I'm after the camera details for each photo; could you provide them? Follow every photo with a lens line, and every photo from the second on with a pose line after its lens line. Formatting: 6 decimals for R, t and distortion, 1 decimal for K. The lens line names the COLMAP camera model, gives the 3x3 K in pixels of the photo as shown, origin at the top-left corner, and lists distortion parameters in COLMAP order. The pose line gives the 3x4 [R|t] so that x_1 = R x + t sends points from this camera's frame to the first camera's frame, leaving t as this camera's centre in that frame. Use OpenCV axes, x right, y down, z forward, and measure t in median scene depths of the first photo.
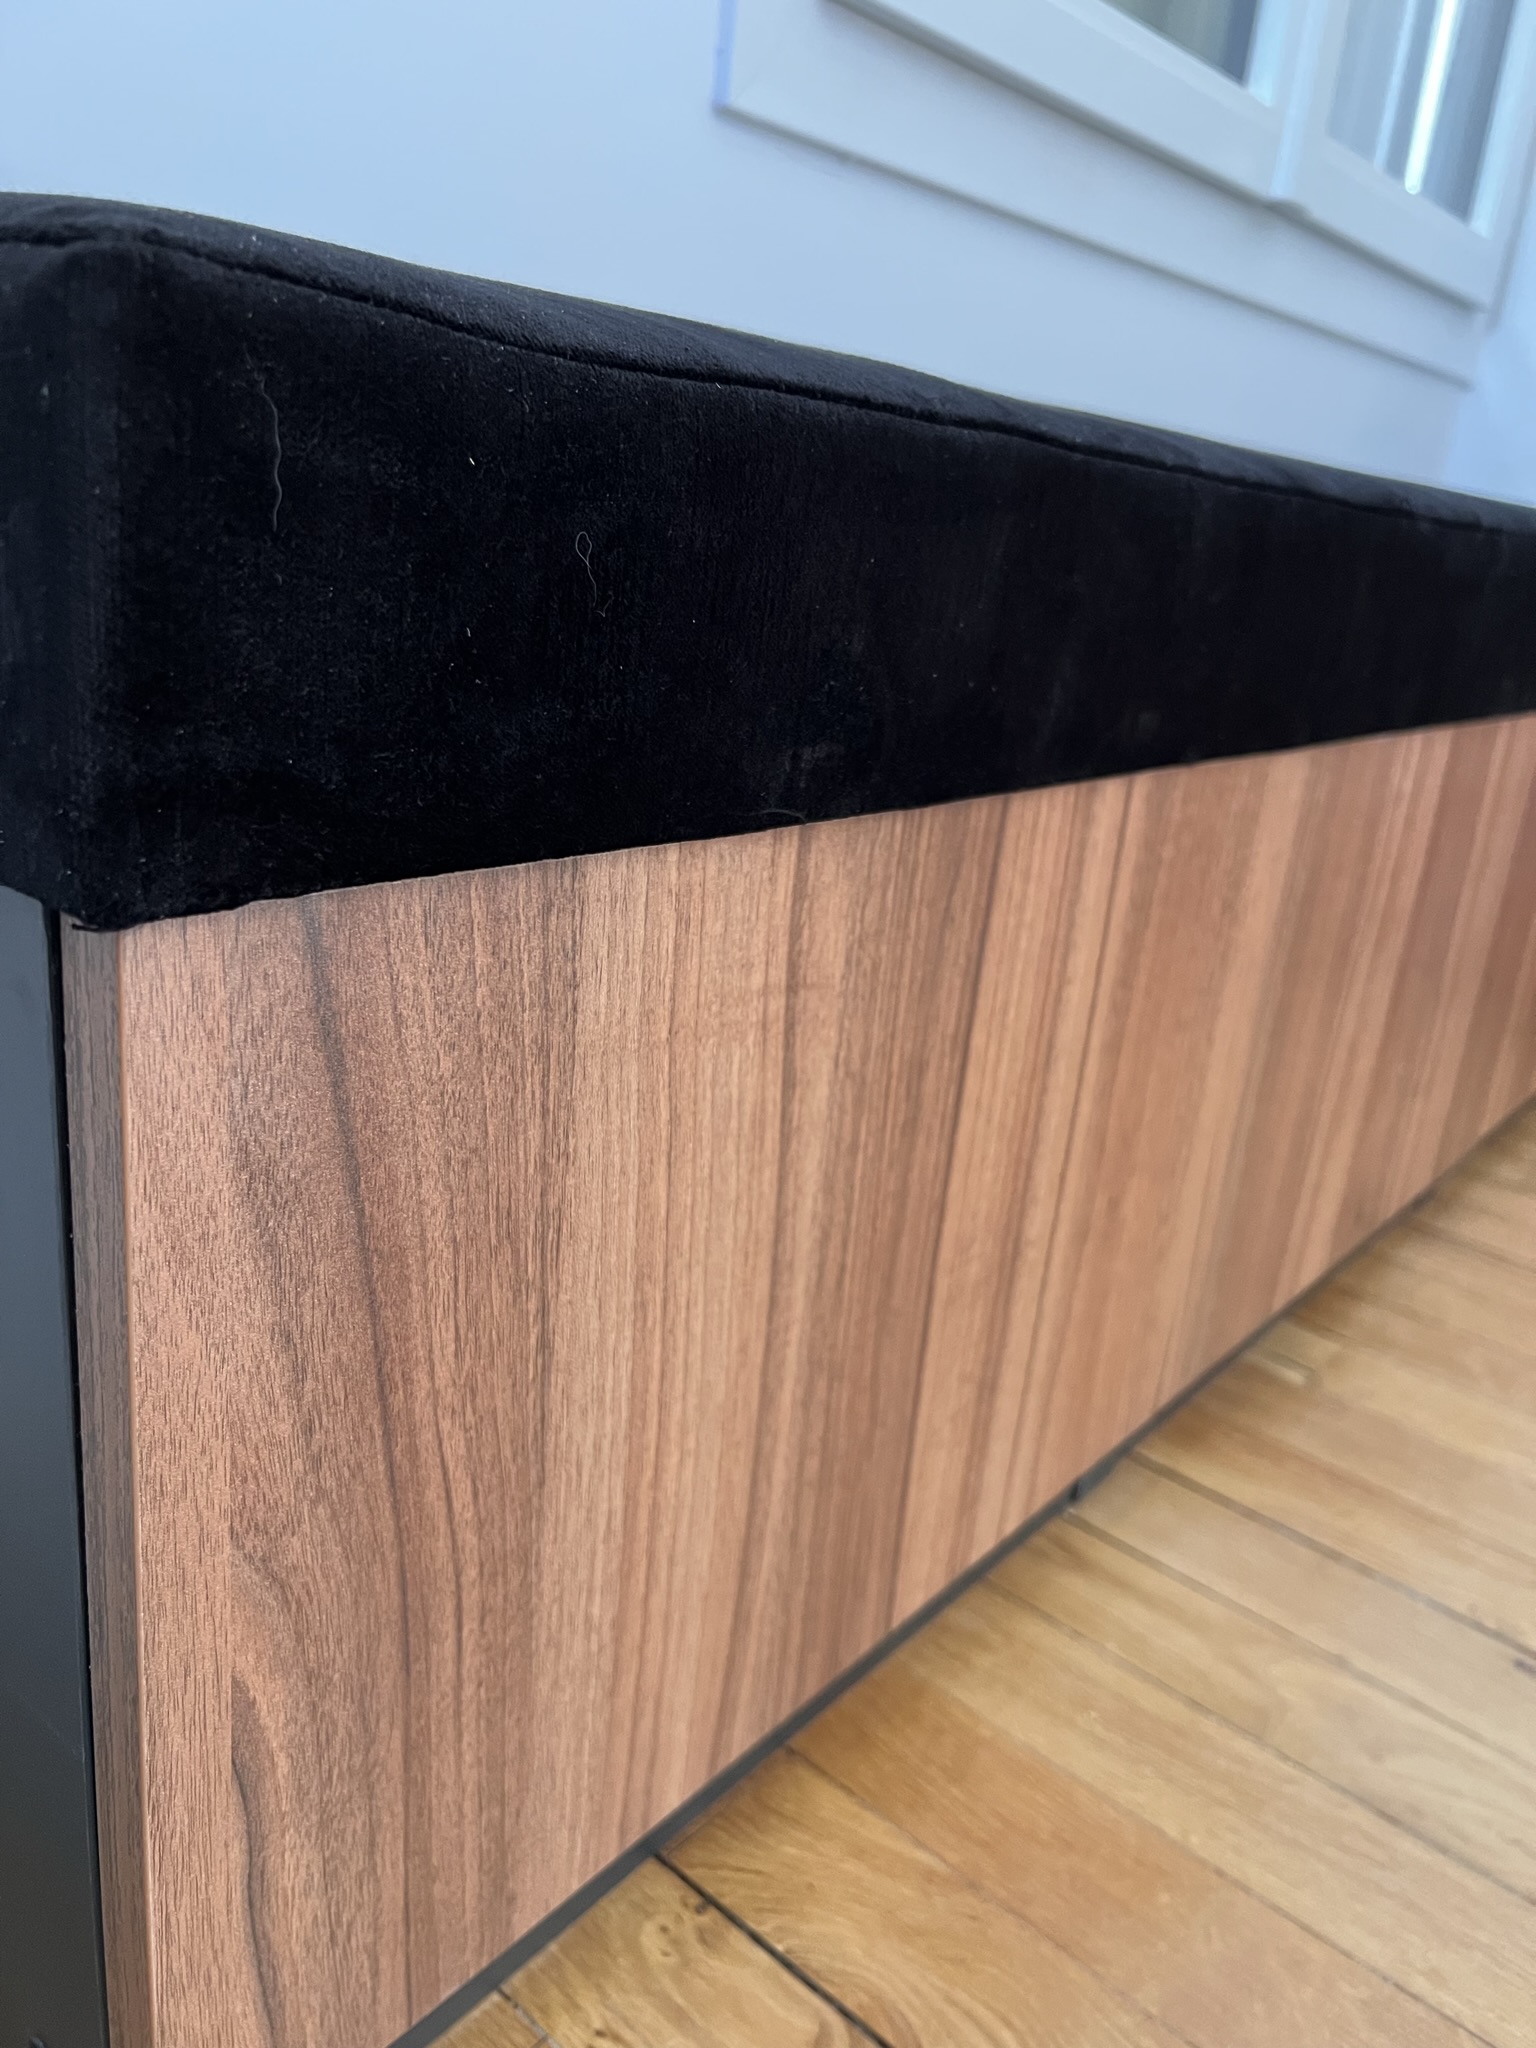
lens RADIAL K [[1558.3, 0, 771.9], [0, 1558.3, 1029.0], [0, 0, 1]] dist [0.030652, -0.037592]
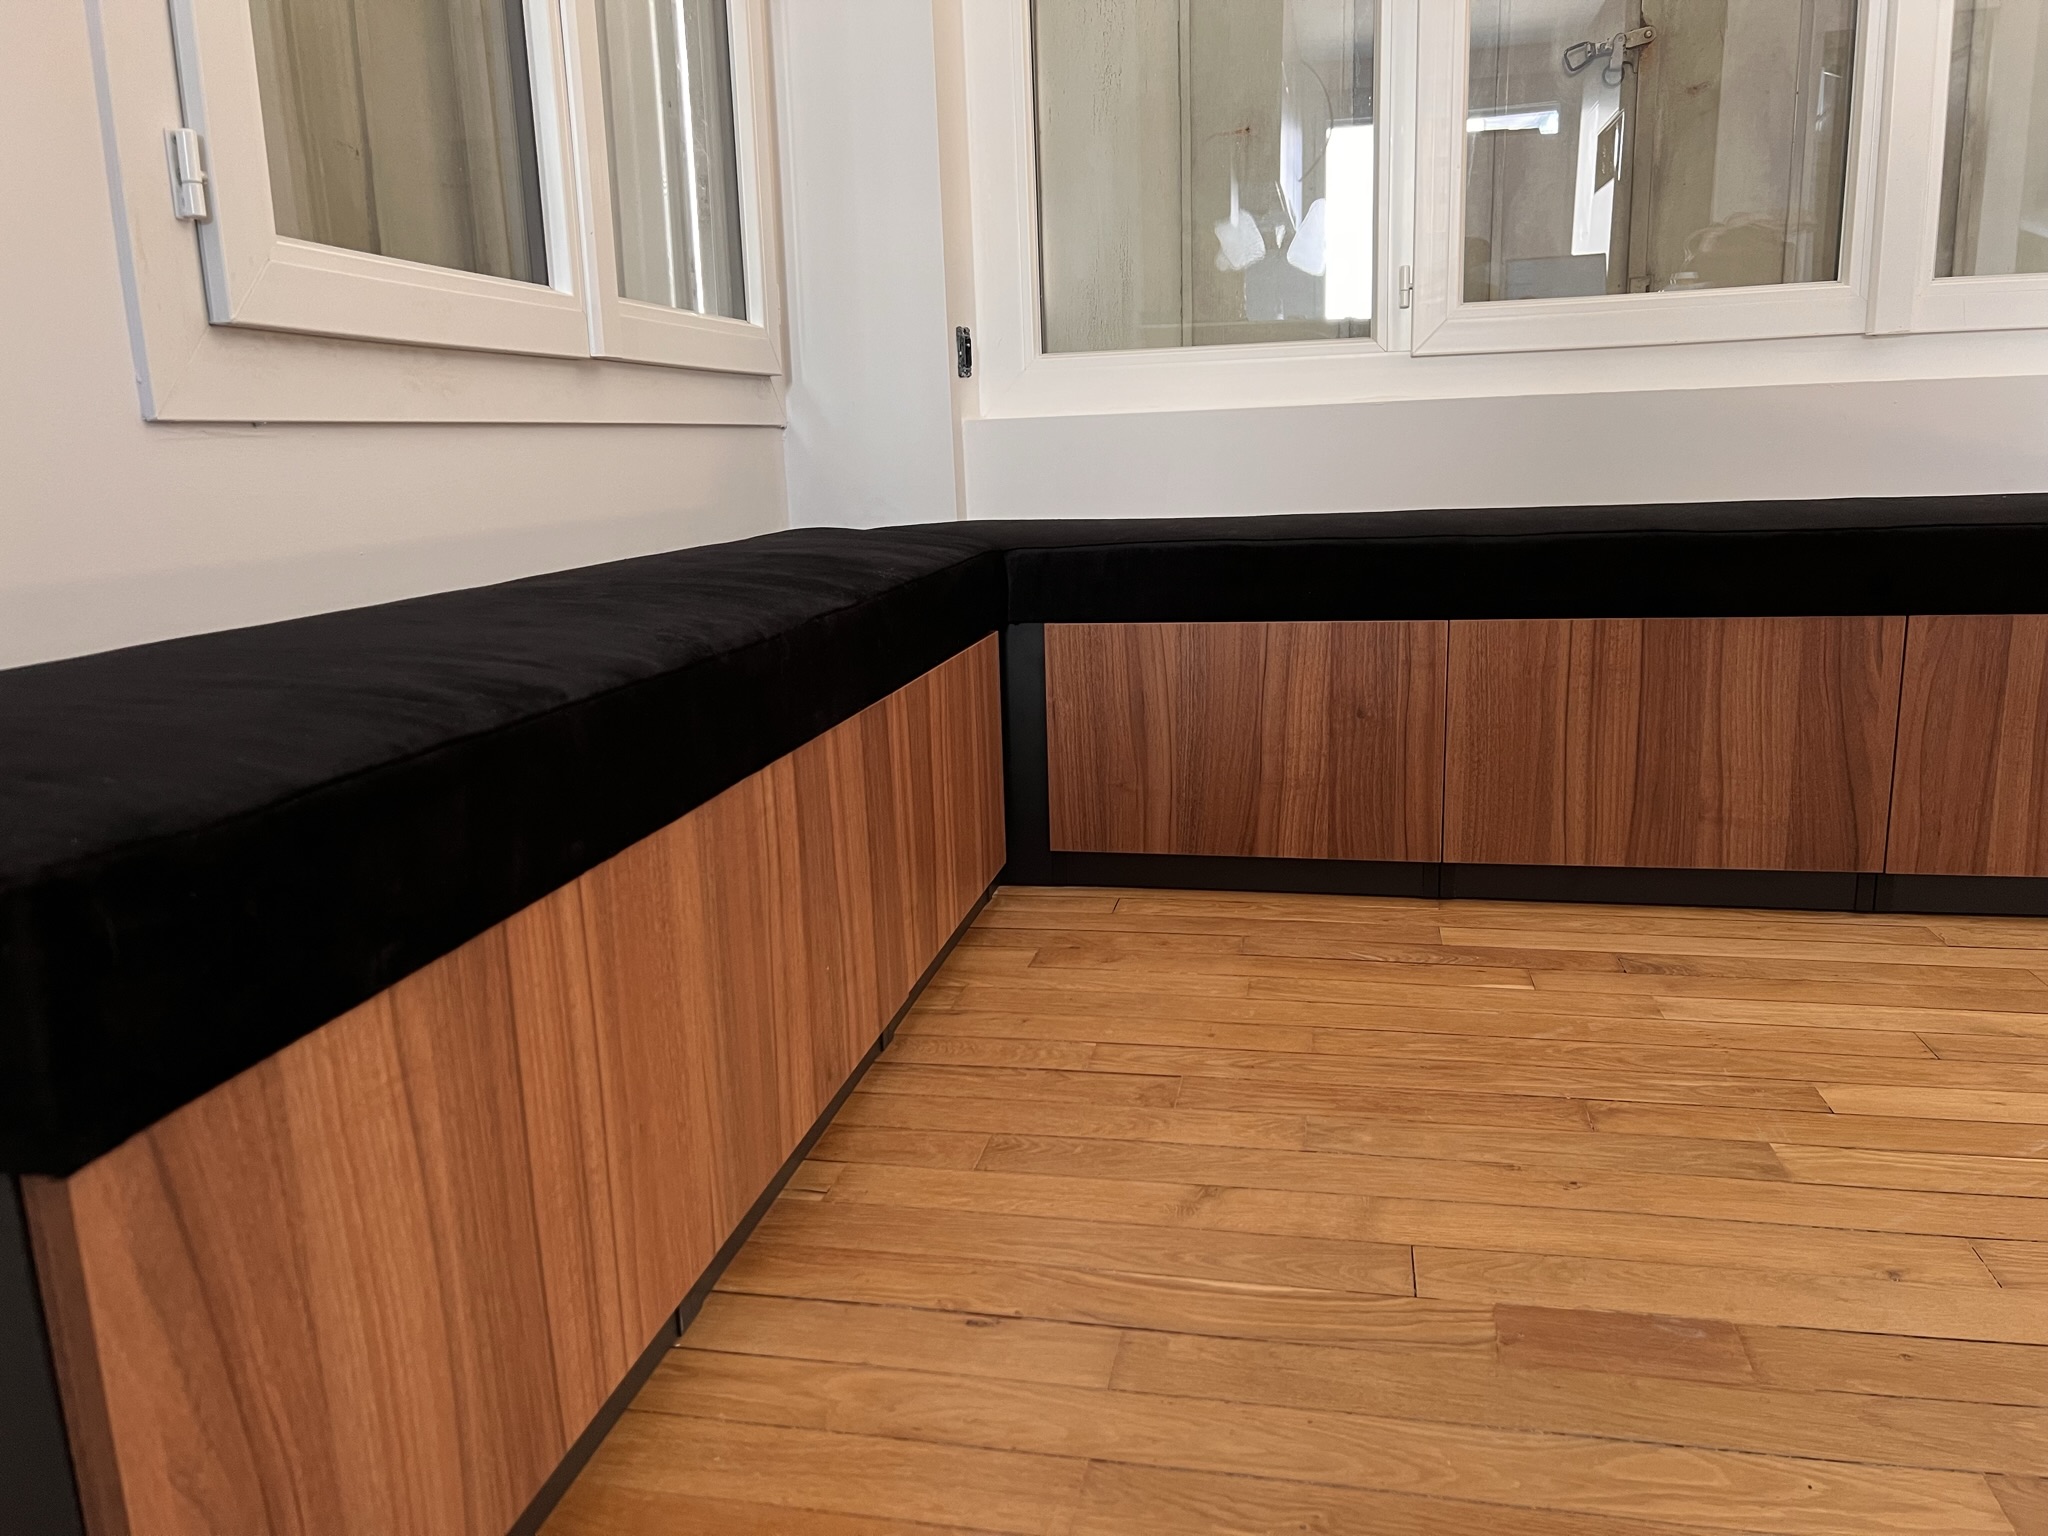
lens RADIAL K [[1558.3, 0, 1027.9], [0, 1558.3, 783.8], [0, 0, 1]] dist [0.030652, -0.037592]
pose [[0.870443, -0.228876, 0.435827, -0.059755], [0.268573, 0.962767, -0.030798, -0.086436], [-0.412551, 0.143860, 0.899503, -0.780369]]
